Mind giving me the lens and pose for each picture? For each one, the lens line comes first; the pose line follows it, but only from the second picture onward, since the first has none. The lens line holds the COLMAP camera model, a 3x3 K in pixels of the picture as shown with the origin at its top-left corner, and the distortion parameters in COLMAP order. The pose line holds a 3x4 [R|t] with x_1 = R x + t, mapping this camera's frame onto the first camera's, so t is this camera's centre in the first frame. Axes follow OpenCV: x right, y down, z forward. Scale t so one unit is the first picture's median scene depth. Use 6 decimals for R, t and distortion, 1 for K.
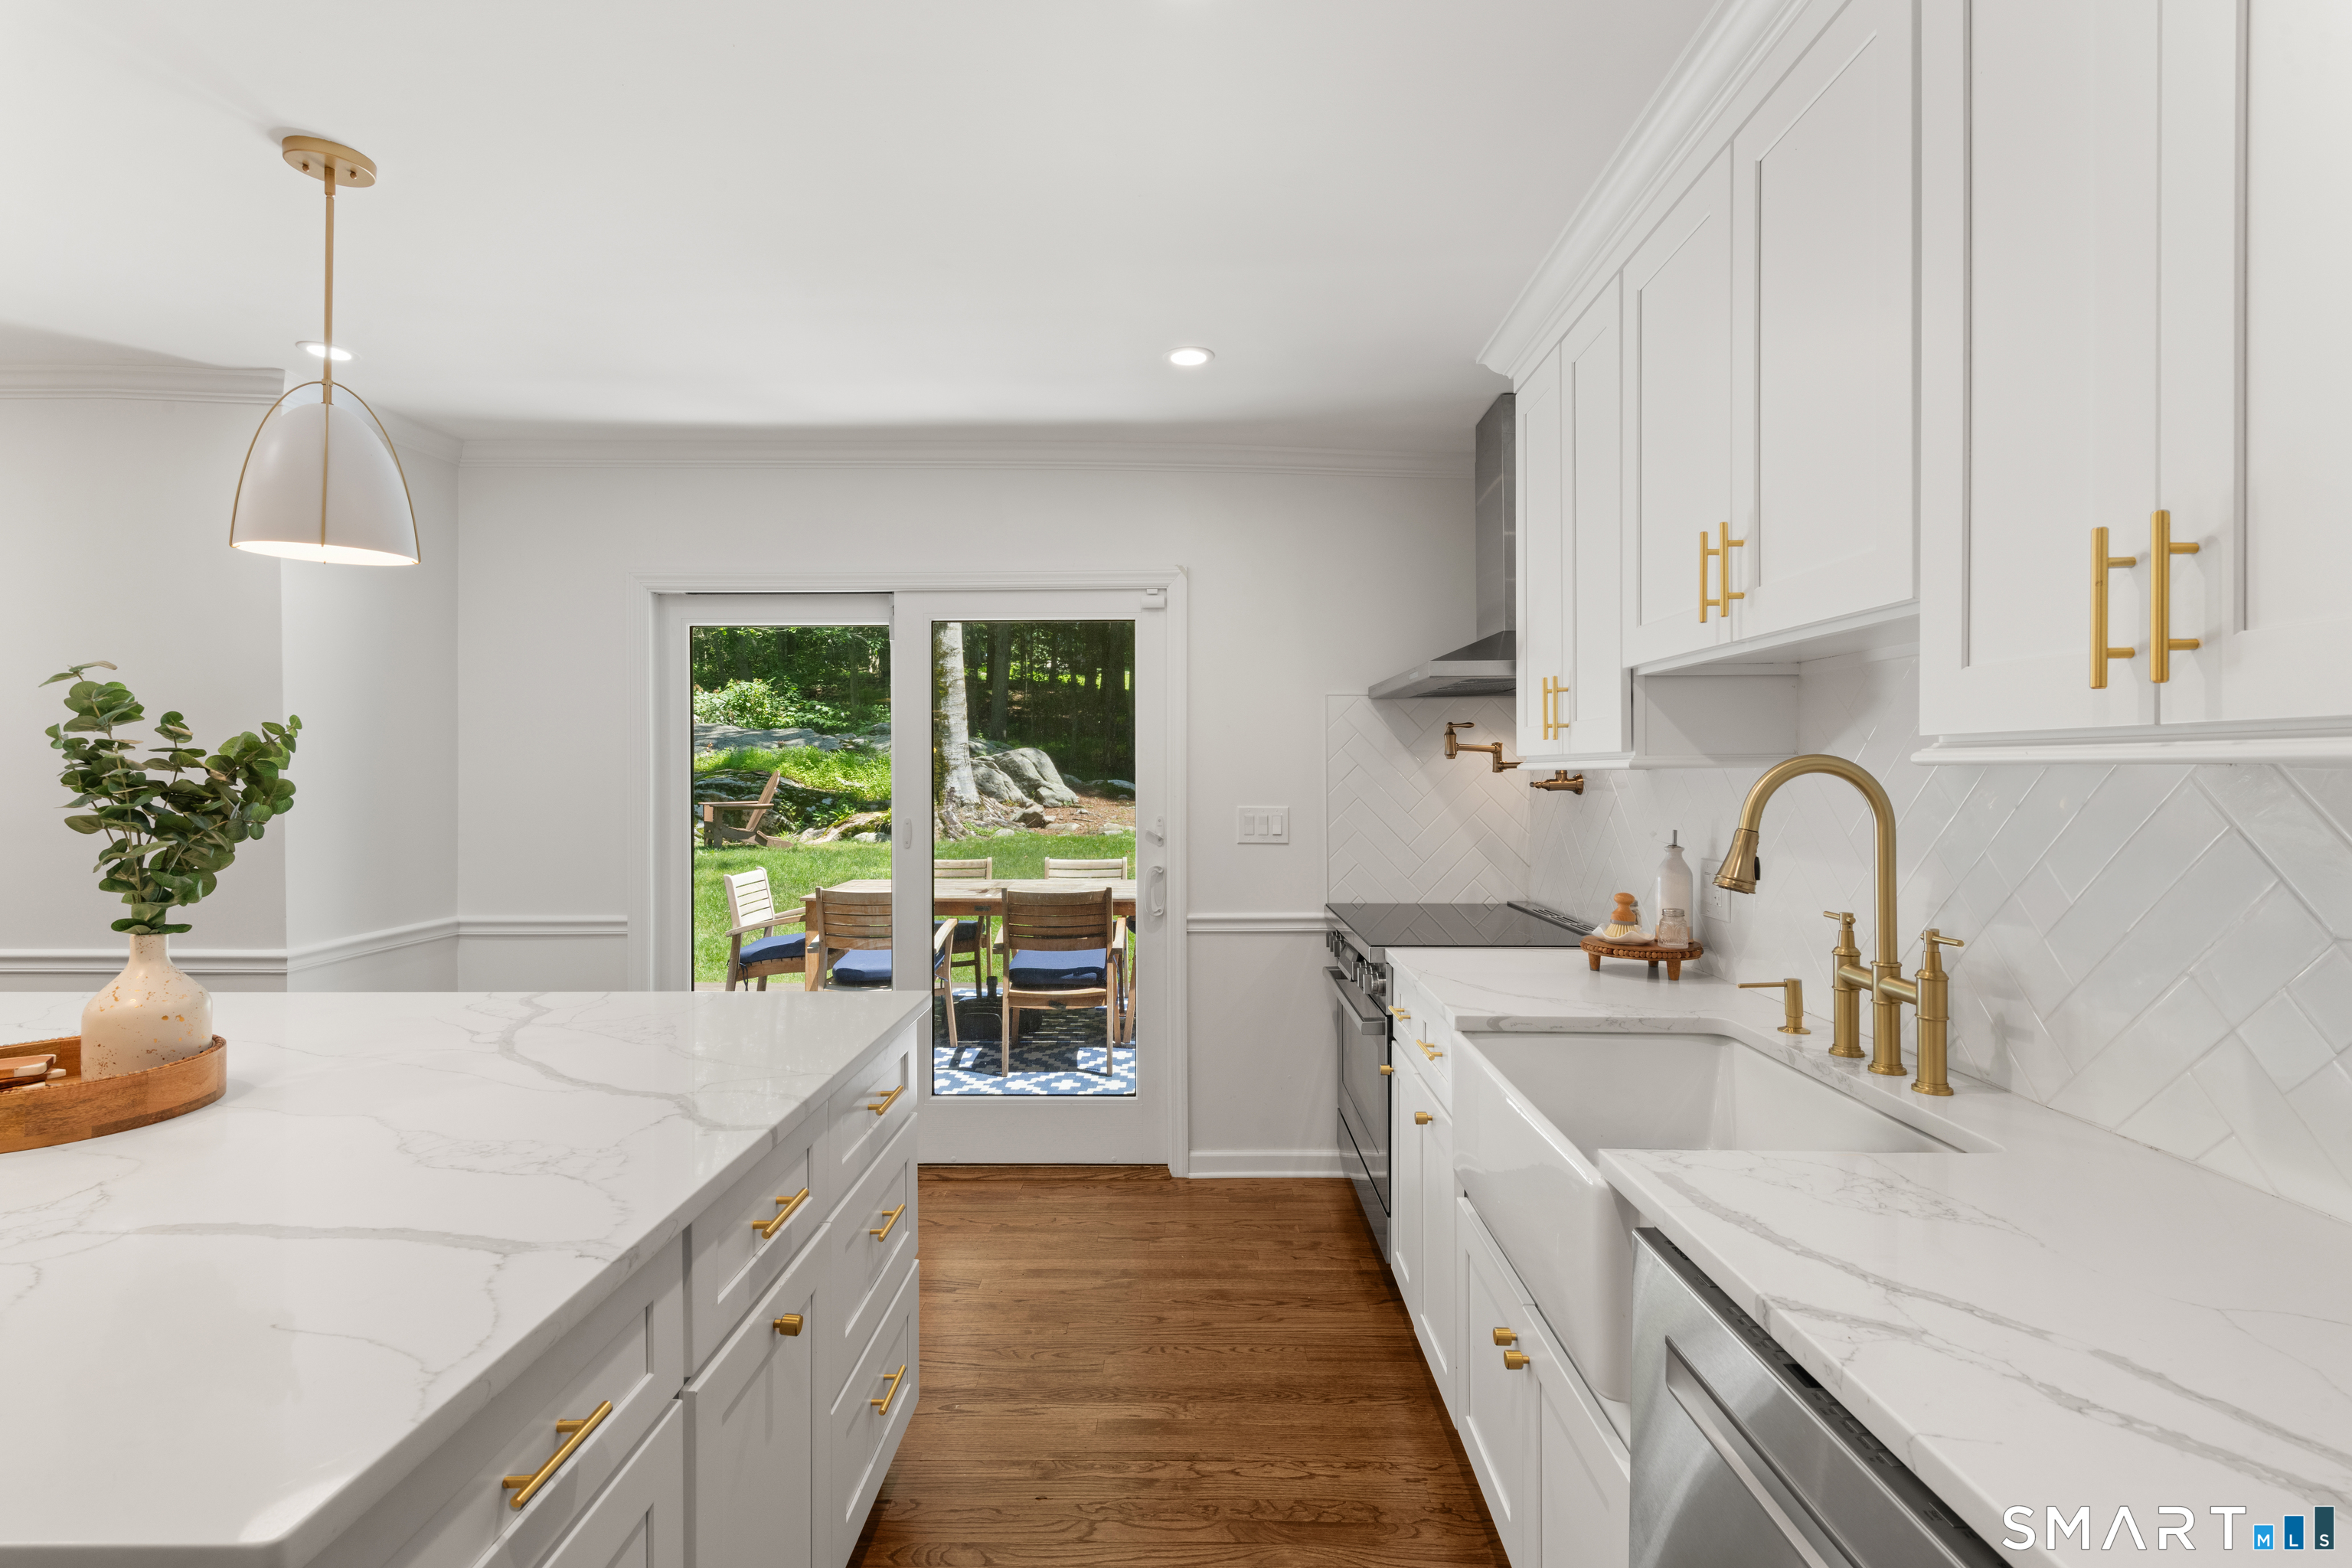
lens RADIAL K [[1110.1, 0, 1181.0], [0, 1110.1, 777.5], [0, 0, 1]] dist [0.005510, -0.002123]
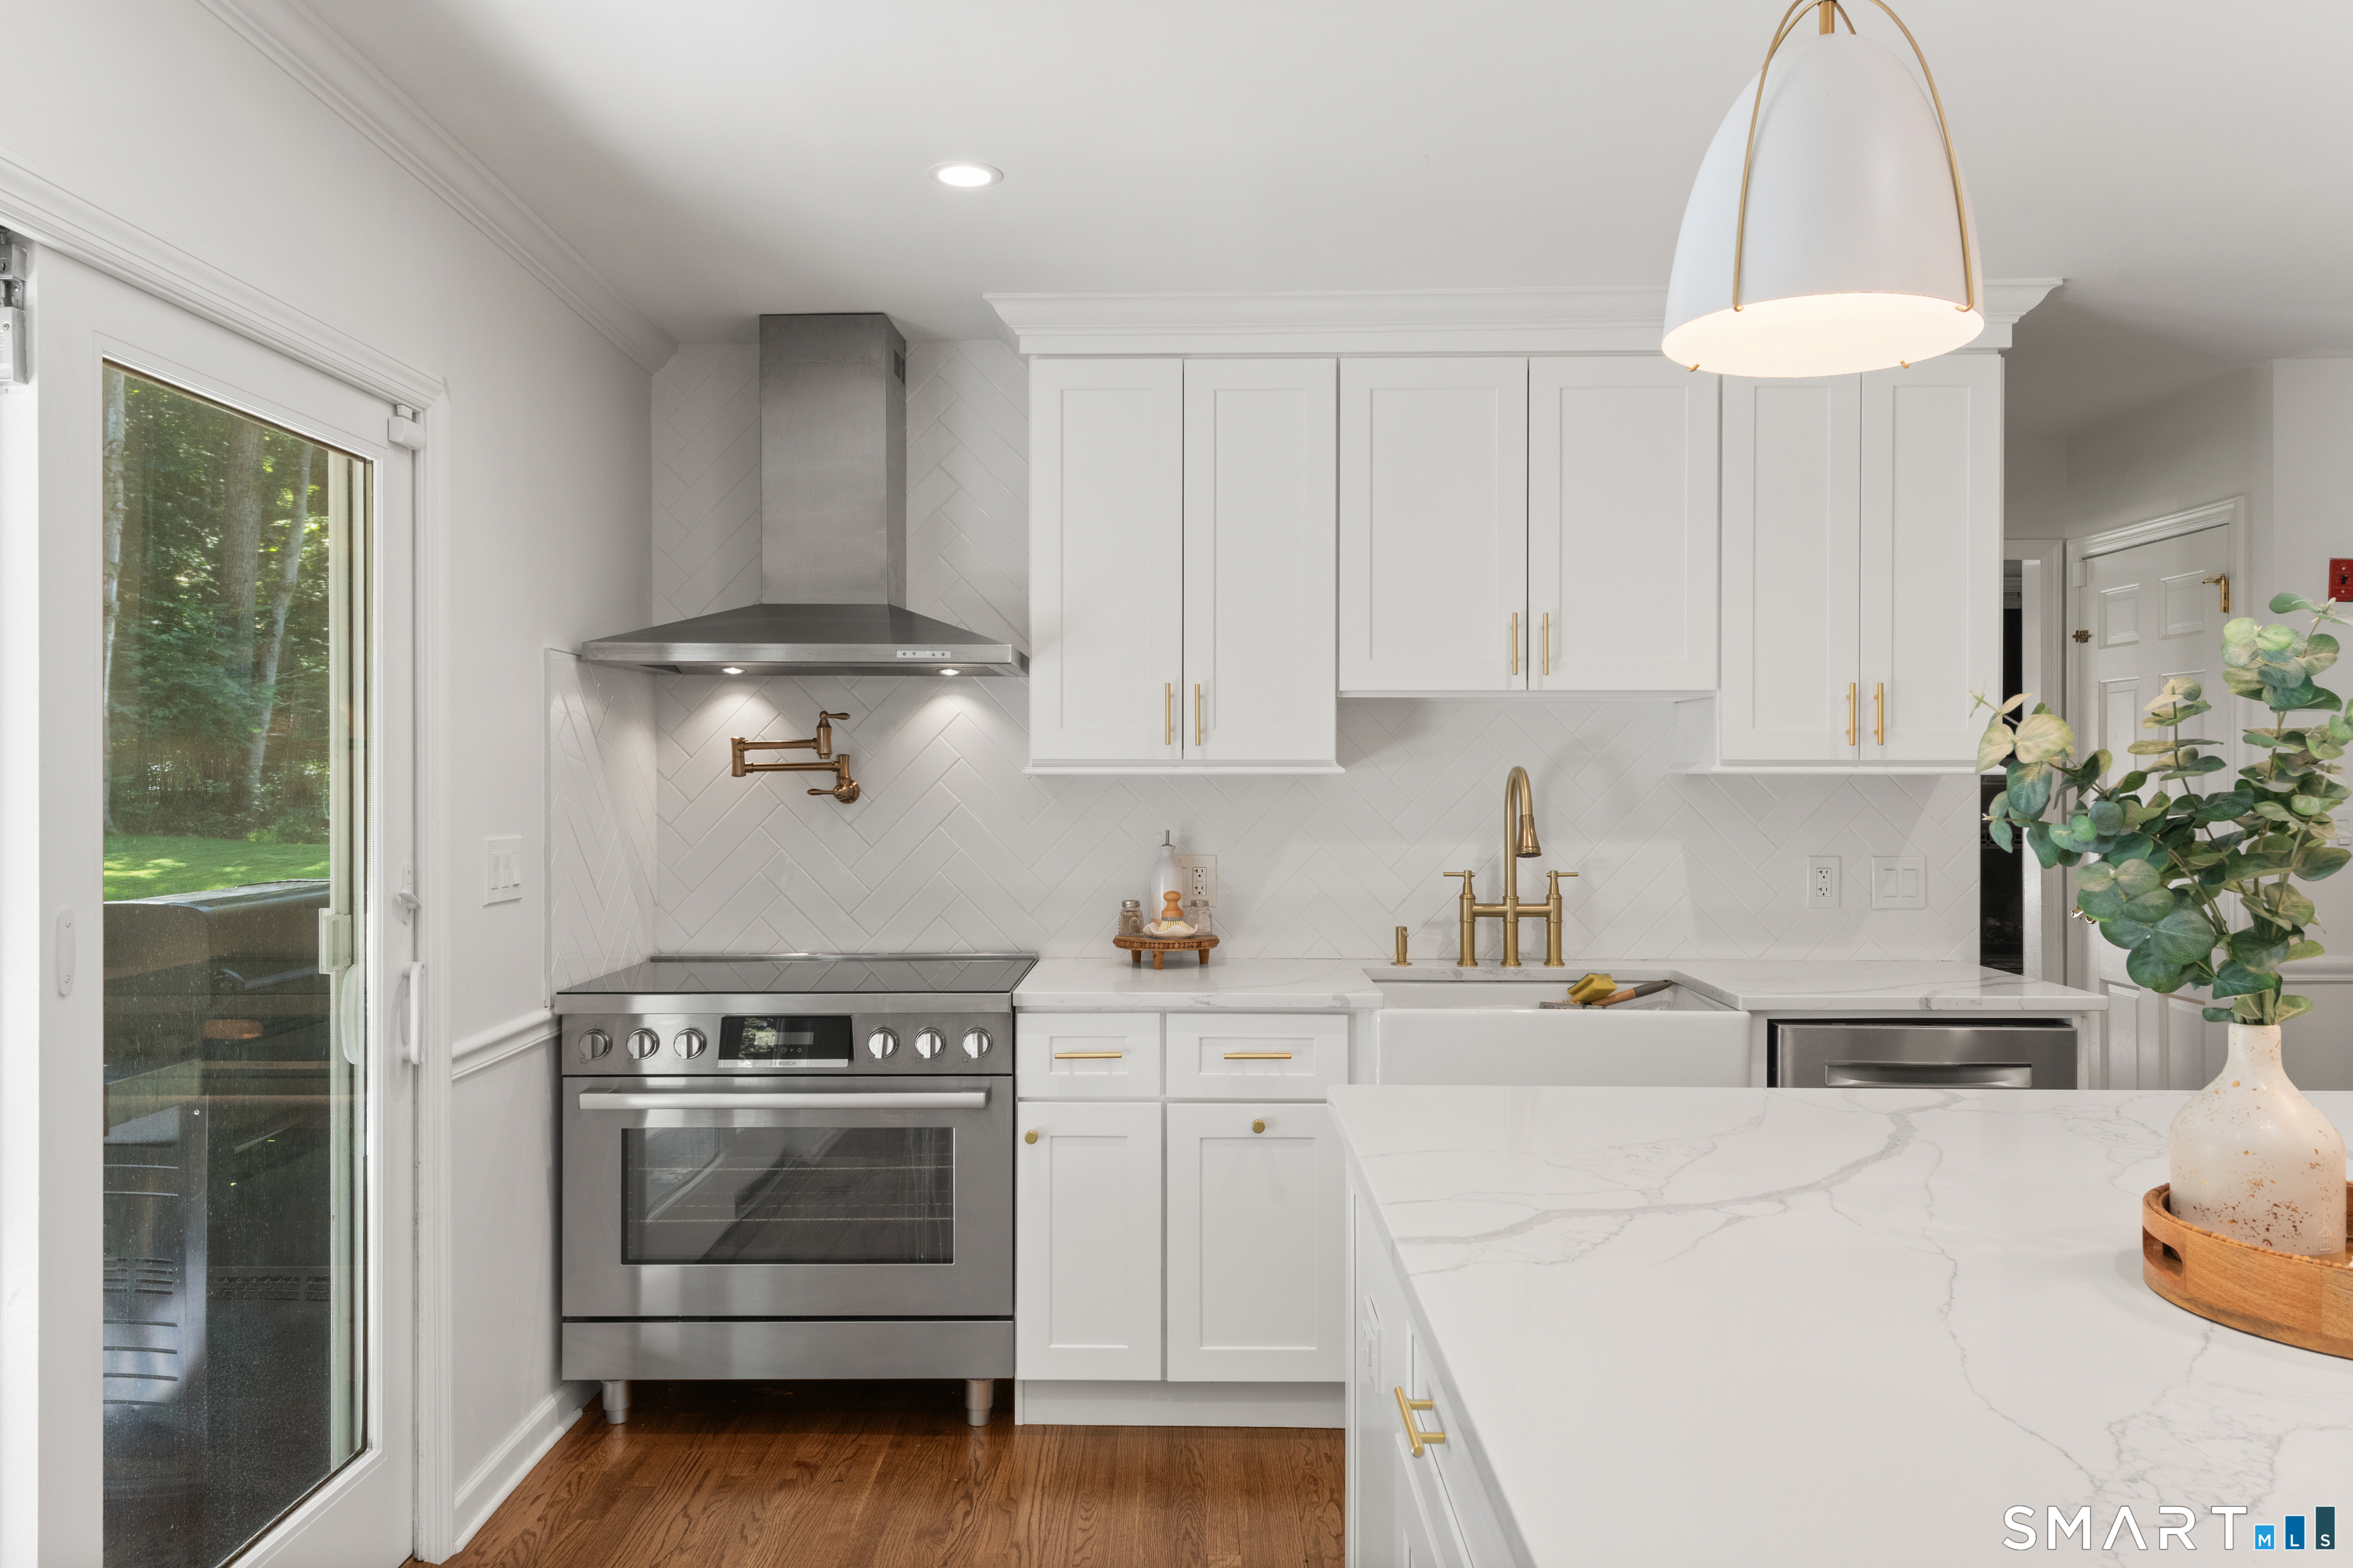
lens RADIAL K [[1646.8, 0, 1164.7], [0, 1646.8, 776.3], [0, 0, 1]] dist [0.006223, -0.004475]
pose [[0.001184, 0.001881, 0.999998, -0.787398], [0.004771, 0.999987, -0.001887, -0.001998], [-0.999988, 0.004773, 0.001175, 0.677961]]
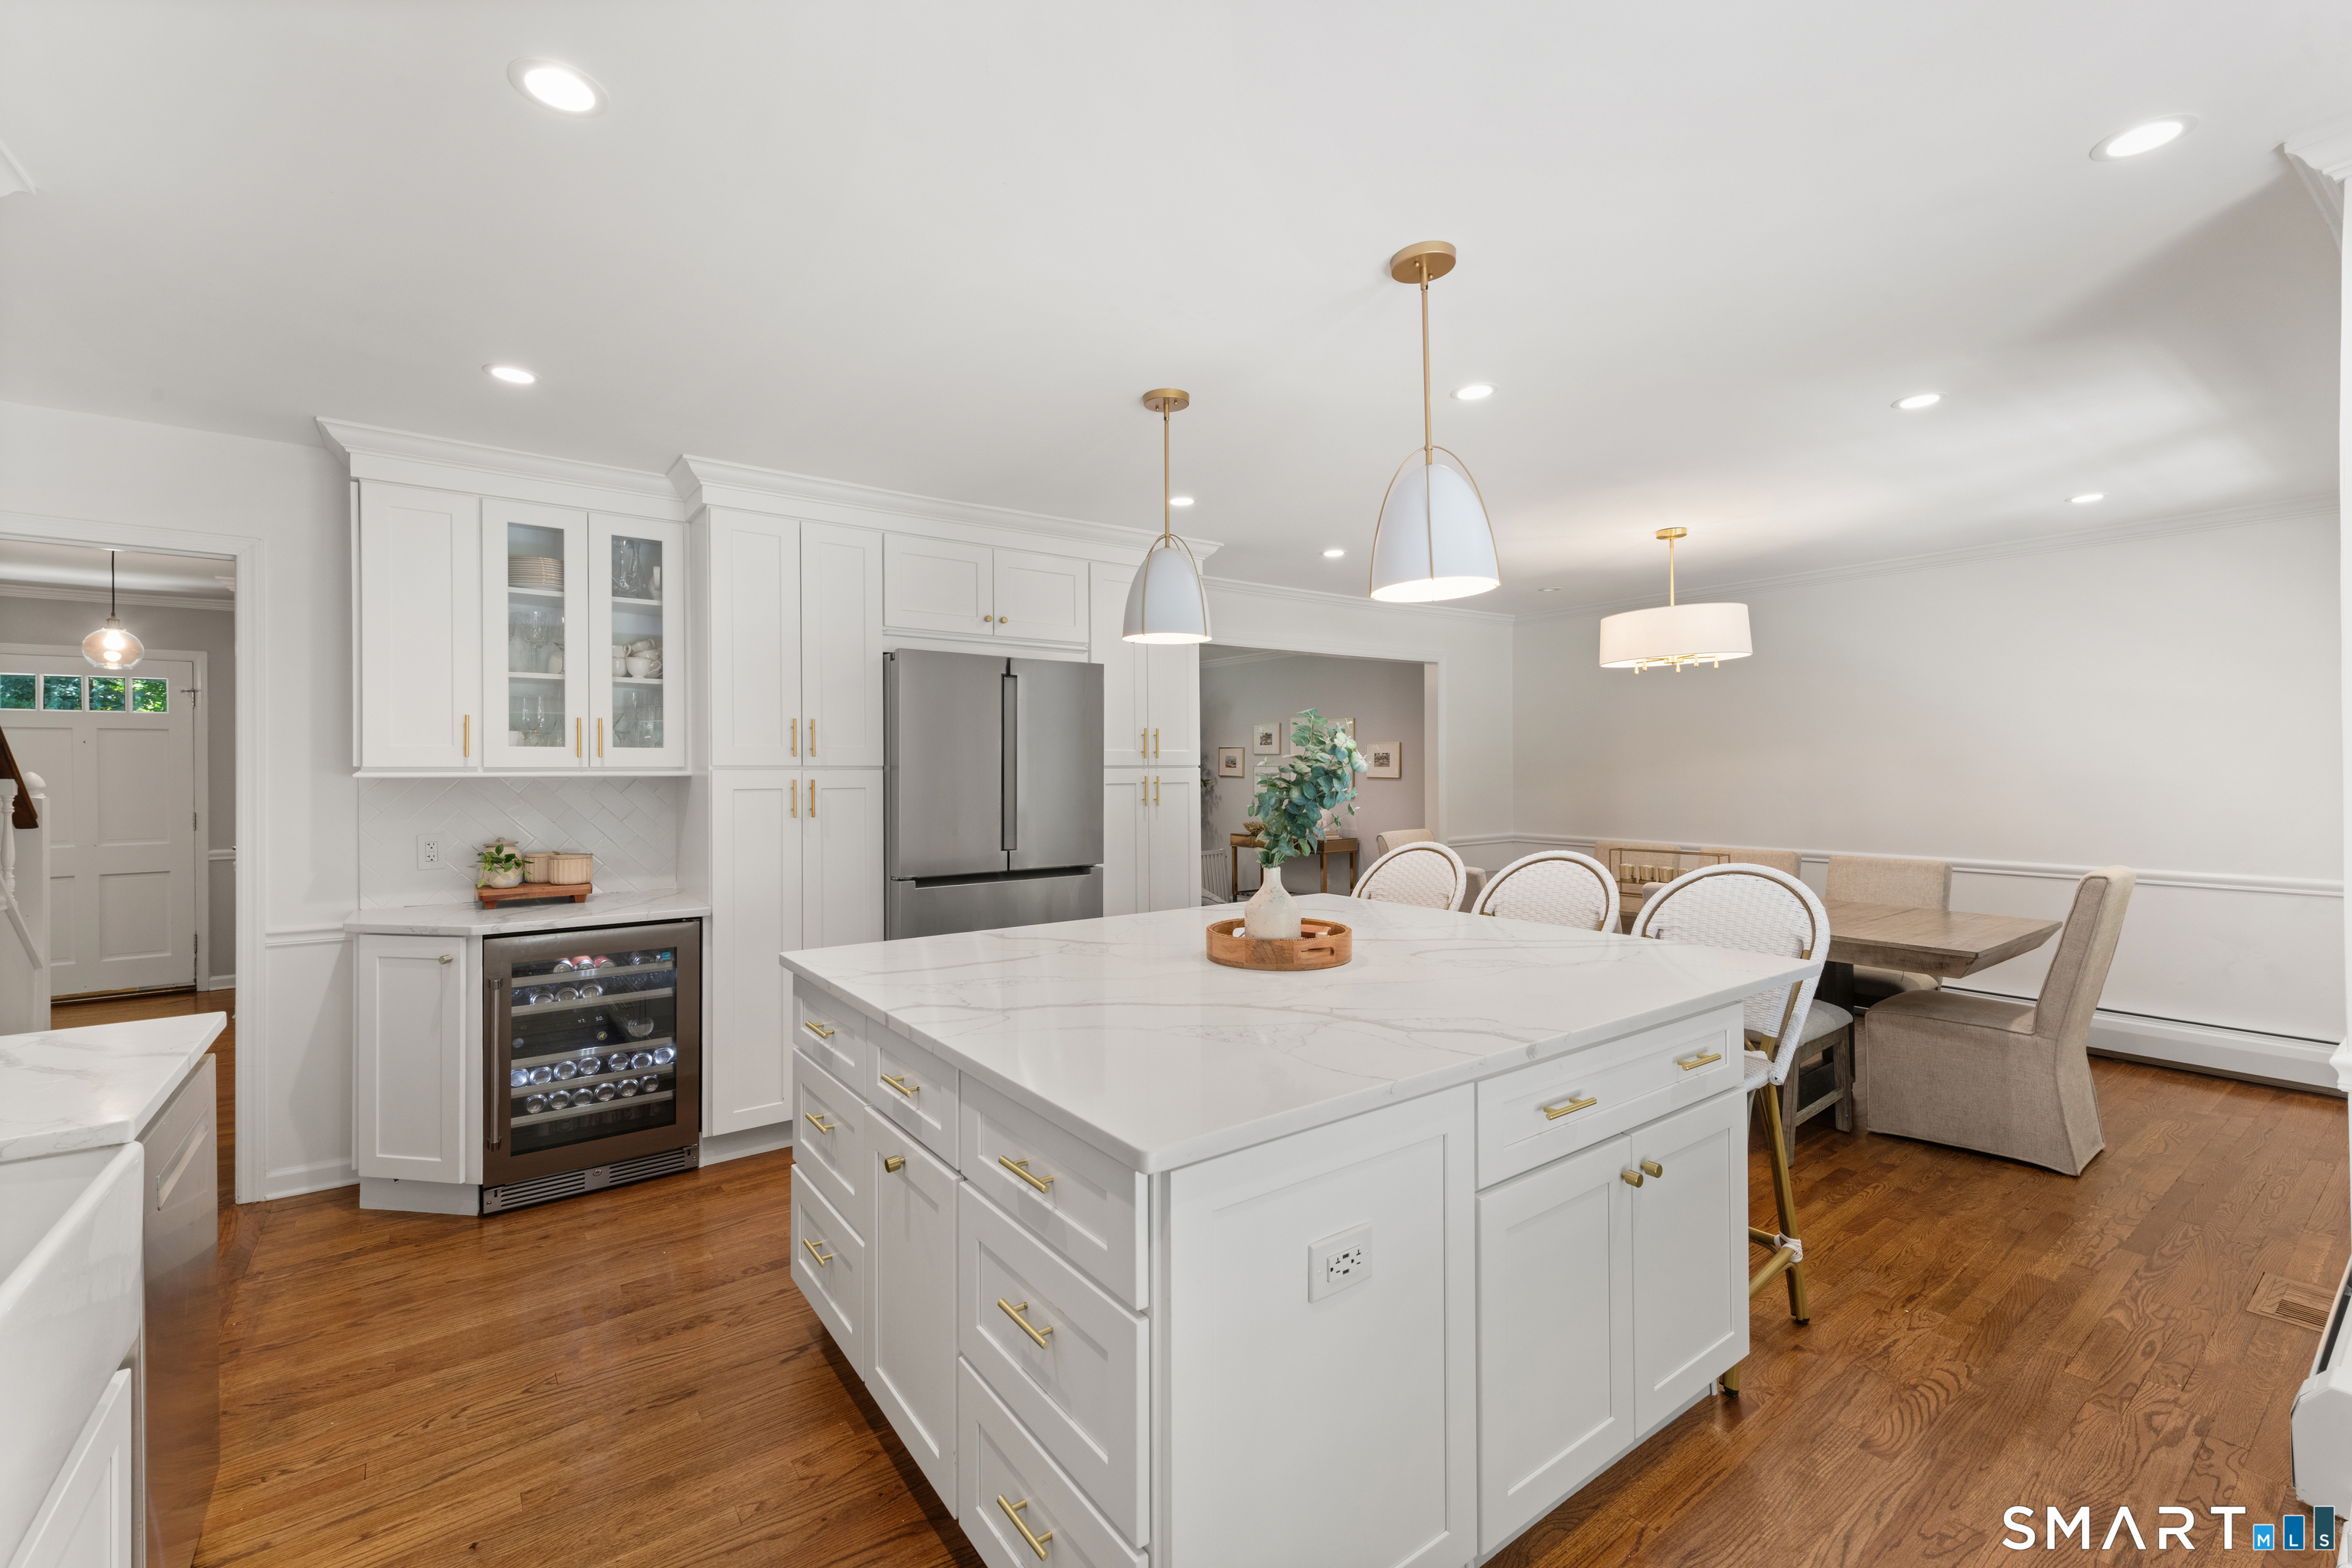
lens RADIAL K [[1005.0, 0, 1191.7], [0, 1005.0, 772.9], [0, 0, 1]] dist [0.001385, -0.002141]
pose [[-0.781293, 0.006161, -0.624133, 0.028041], [0.001155, 0.999964, 0.008425, -0.011012], [0.624163, 0.005862, -0.781272, 0.884343]]
